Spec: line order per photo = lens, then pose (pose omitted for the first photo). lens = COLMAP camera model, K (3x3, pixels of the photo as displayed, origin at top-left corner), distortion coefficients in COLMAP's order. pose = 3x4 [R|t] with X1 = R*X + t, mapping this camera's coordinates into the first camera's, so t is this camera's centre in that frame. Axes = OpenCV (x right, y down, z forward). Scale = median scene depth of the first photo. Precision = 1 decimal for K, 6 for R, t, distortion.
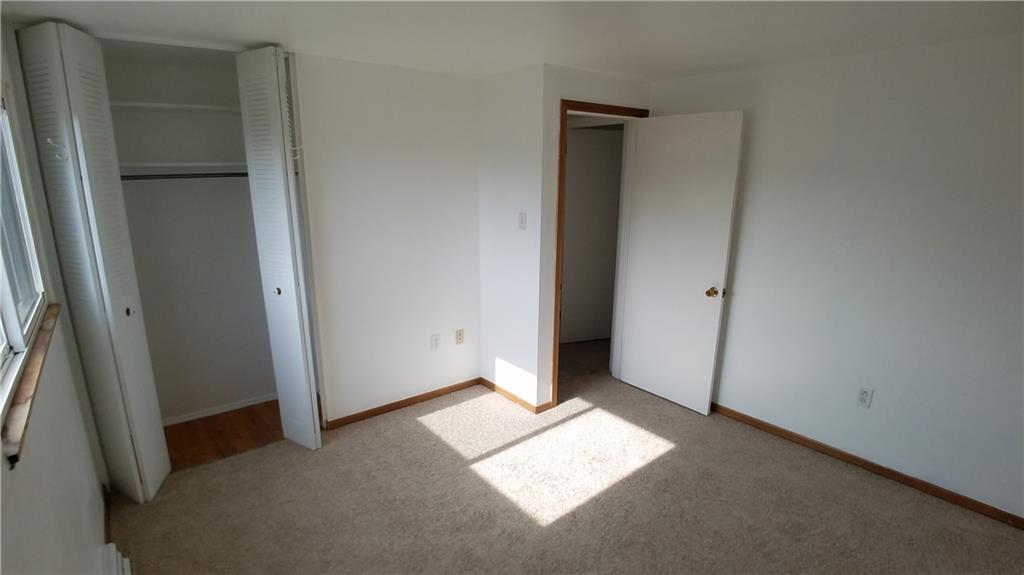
lens RADIAL K [[503.2, 0, 503.3], [0, 503.2, 305.9], [0, 0, 1]] dist [-0.045085, 0.000333]
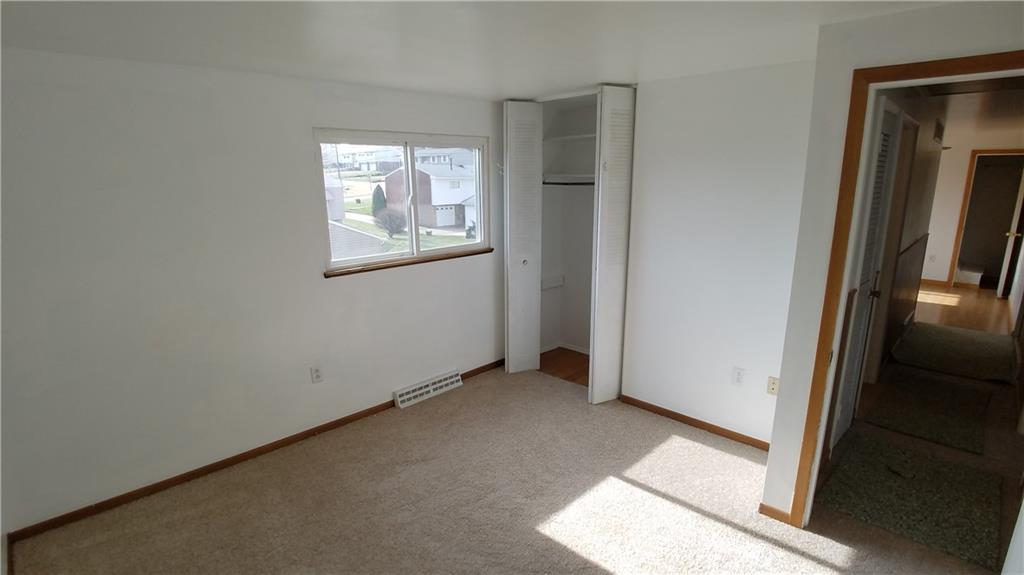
lens RADIAL K [[503.2, 0, 503.3], [0, 503.2, 305.9], [0, 0, 1]] dist [-0.045085, 0.000333]
pose [[0.112074, 0.232809, -0.966043, 0.743948], [-0.248471, 0.947851, 0.199599, -0.137573], [0.962134, 0.217664, 0.164076, 0.525537]]
